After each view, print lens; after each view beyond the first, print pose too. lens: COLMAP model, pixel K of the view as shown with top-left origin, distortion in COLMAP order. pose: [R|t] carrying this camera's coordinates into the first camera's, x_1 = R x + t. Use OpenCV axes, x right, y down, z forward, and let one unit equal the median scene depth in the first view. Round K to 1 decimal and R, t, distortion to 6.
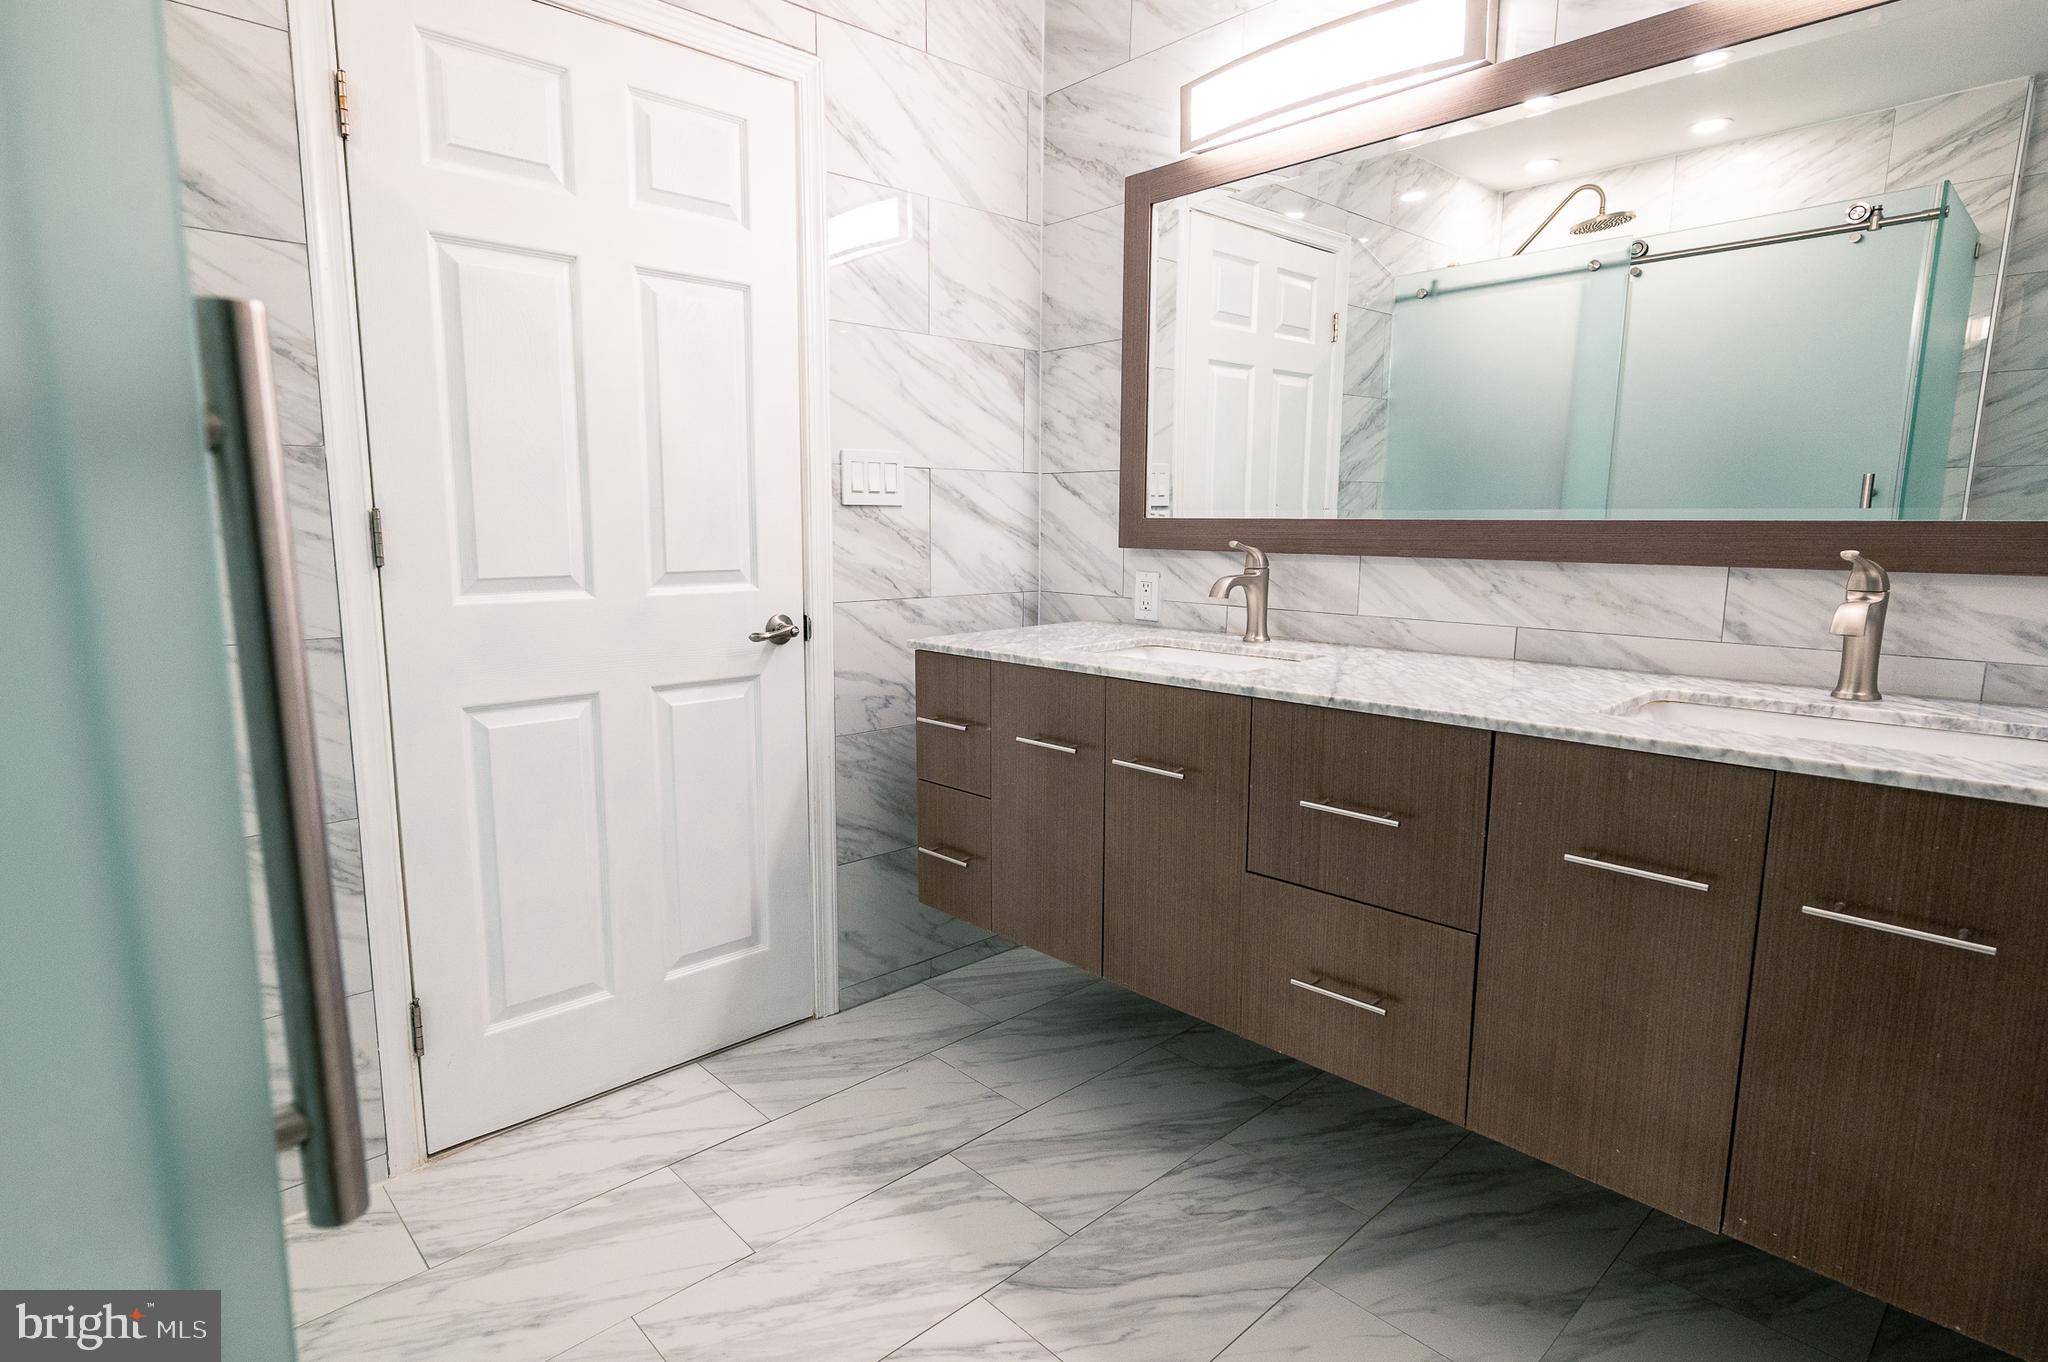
lens RADIAL K [[1014.4, 0, 1027.8], [0, 1014.4, 671.6], [0, 0, 1]] dist [0.000986, 0.003055]
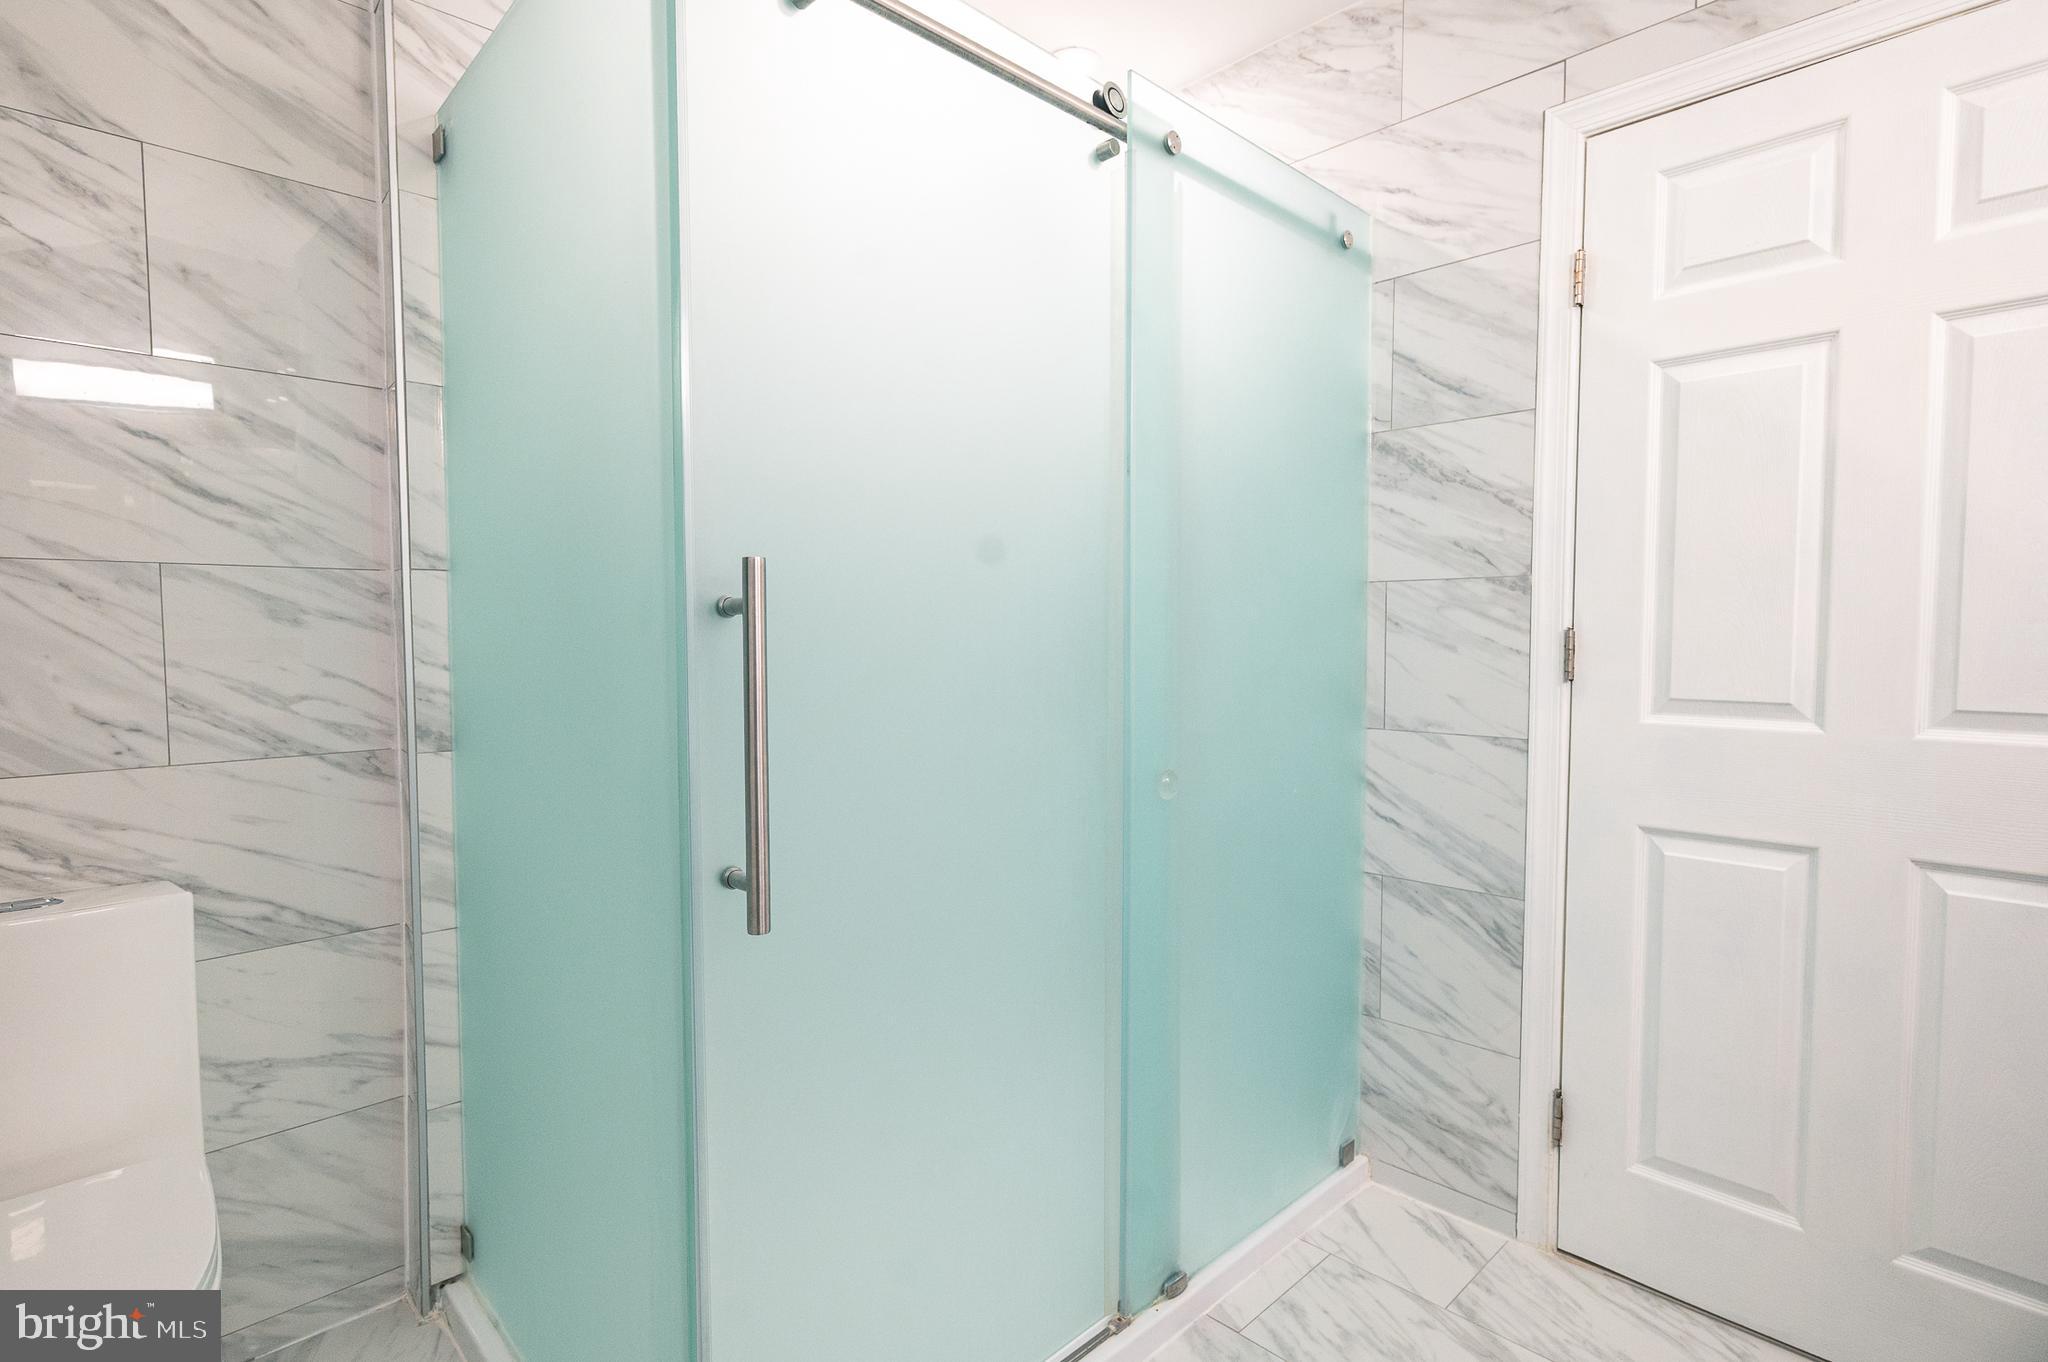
lens RADIAL K [[1014.4, 0, 1027.6], [0, 1014.4, 685.4], [0, 0, 1]] dist [0.000986, 0.003055]
pose [[0.033689, 0.050604, -0.998150, 0.428349], [-0.150203, 0.987630, 0.045001, -0.058602], [0.988081, 0.148409, 0.040873, 0.373663]]
